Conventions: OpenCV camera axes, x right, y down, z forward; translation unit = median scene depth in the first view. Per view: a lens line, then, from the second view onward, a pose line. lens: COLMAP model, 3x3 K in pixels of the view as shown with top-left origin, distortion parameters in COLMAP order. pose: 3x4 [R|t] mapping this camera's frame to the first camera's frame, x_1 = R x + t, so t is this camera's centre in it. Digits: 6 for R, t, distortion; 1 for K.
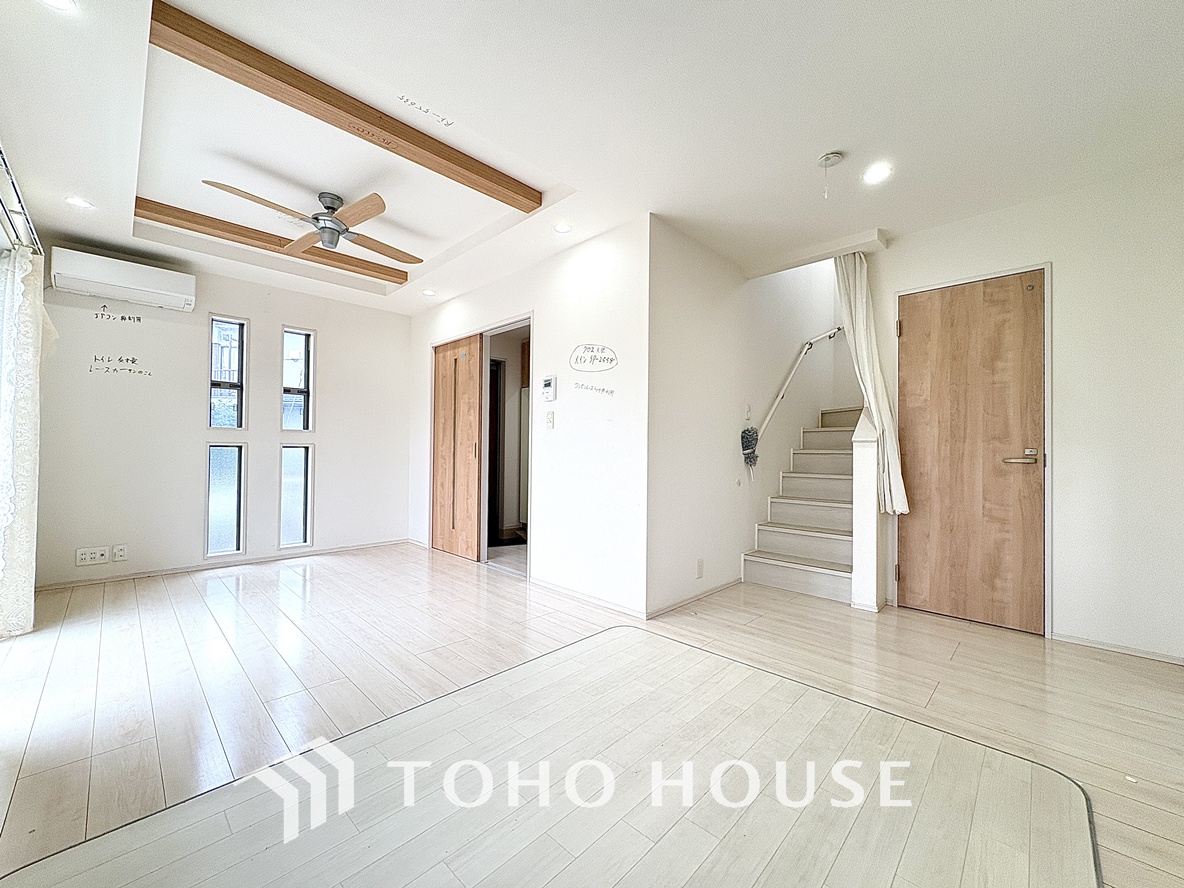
lens RADIAL K [[474.1, 0, 594.1], [0, 474.1, 445.8], [0, 0, 1]] dist [-0.000337, 0.000140]
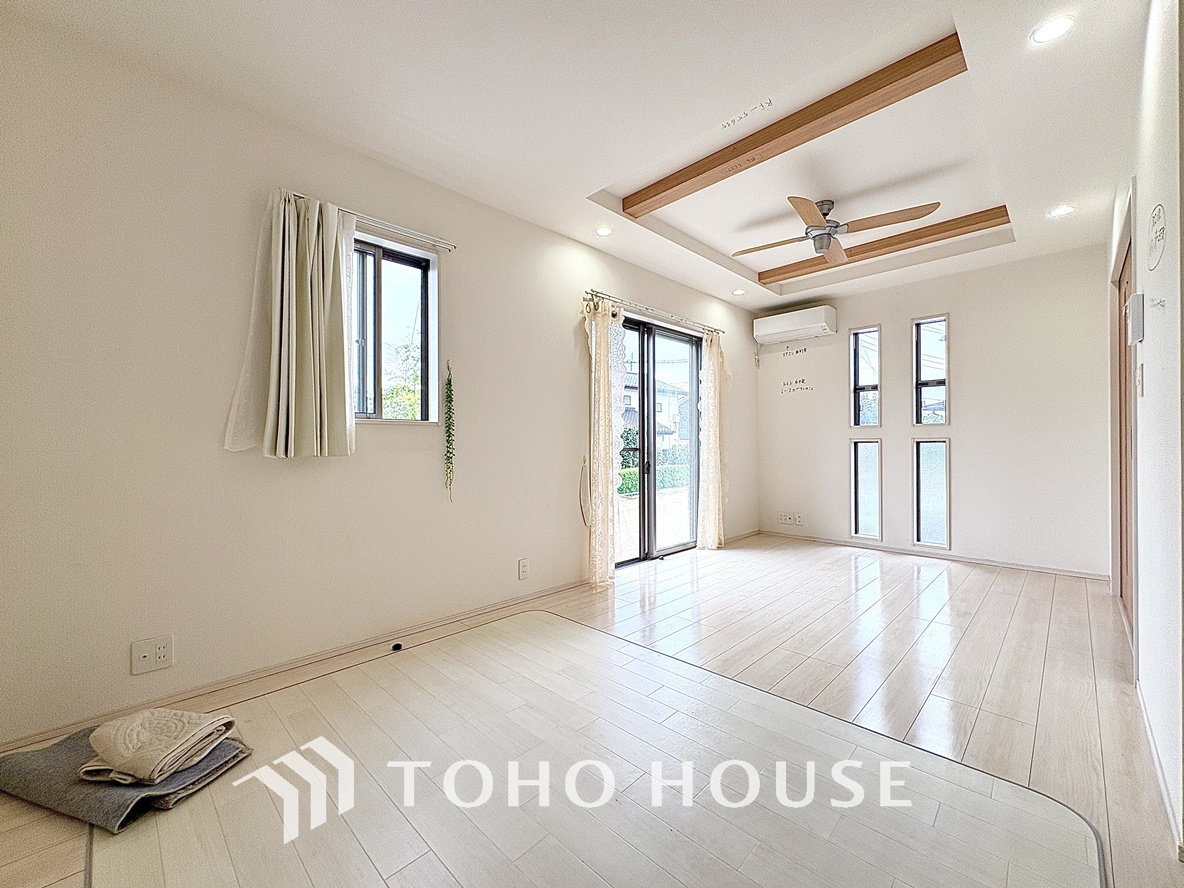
lens RADIAL K [[474.1, 0, 594.1], [0, 474.1, 445.8], [0, 0, 1]] dist [-0.000337, 0.000140]
pose [[-0.015363, -0.008525, -0.999846, 0.431064], [0.013404, 0.999872, -0.008732, 0.013034], [0.999792, -0.013536, -0.015246, 0.429706]]
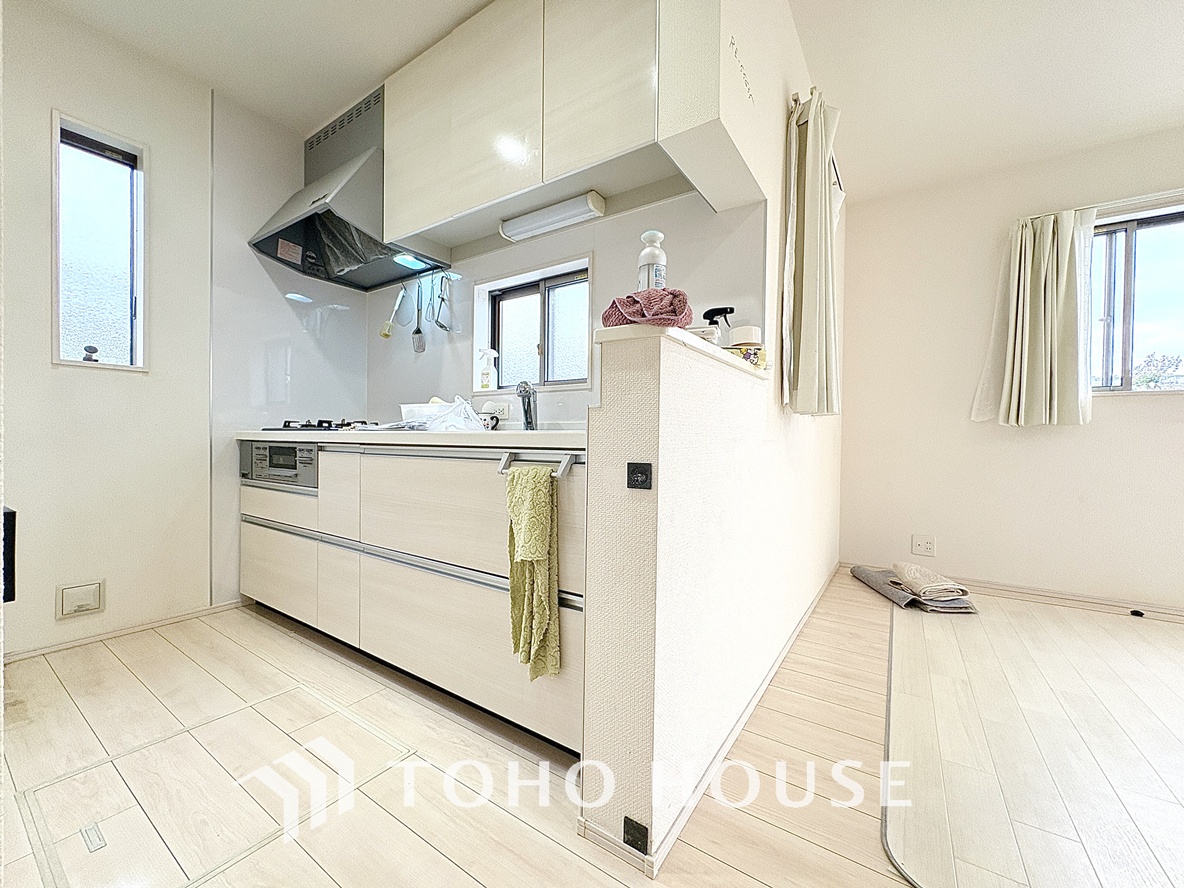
lens RADIAL K [[474.1, 0, 594.1], [0, 474.1, 445.8], [0, 0, 1]] dist [-0.000337, 0.000140]
pose [[-0.983525, -0.016719, -0.180000, 0.648774], [-0.017613, 0.999839, 0.003367, 0.057568], [0.179915, 0.006482, -0.983661, 0.657768]]
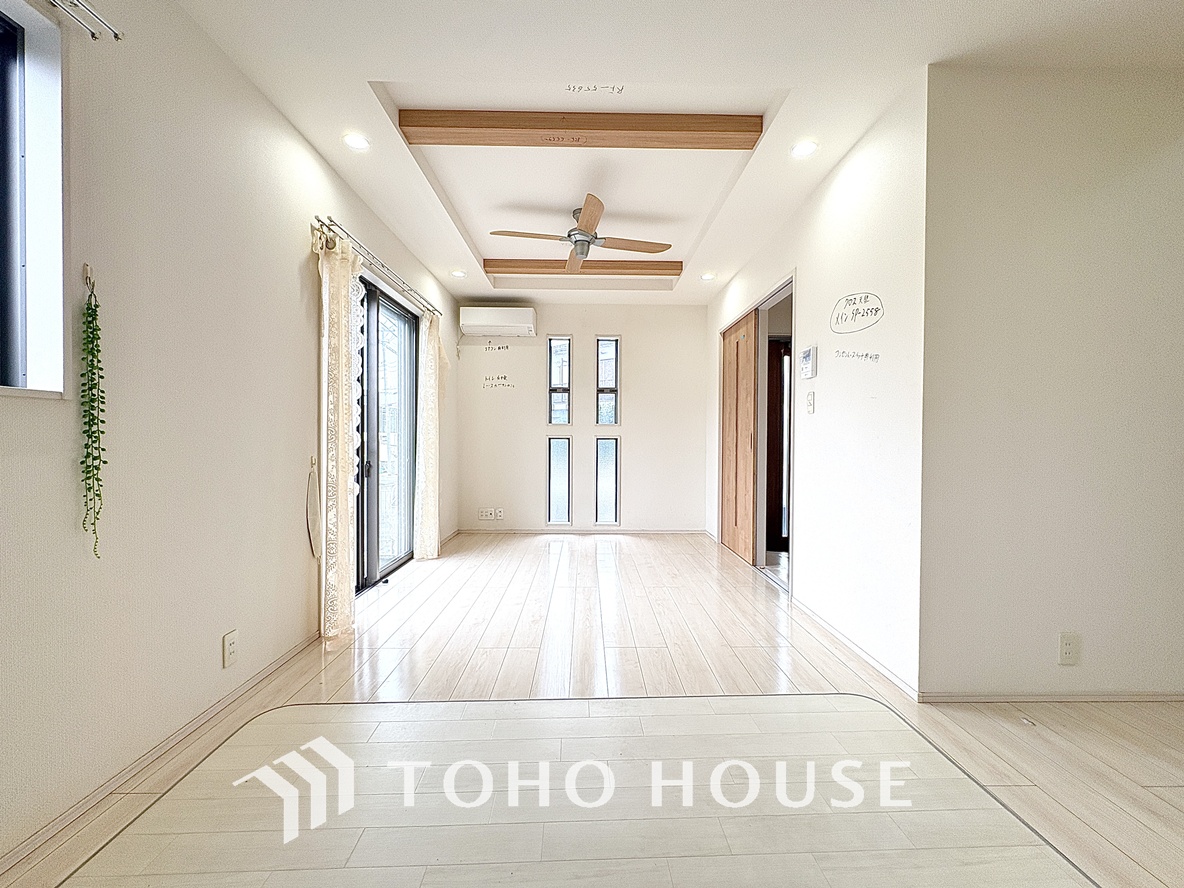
lens RADIAL K [[474.1, 0, 594.1], [0, 474.1, 445.8], [0, 0, 1]] dist [-0.000337, 0.000140]
pose [[0.713495, 0.004676, -0.700645, 0.204891], [0.008099, 0.999856, 0.014921, 0.002767], [0.700614, -0.016321, 0.713354, 0.191565]]
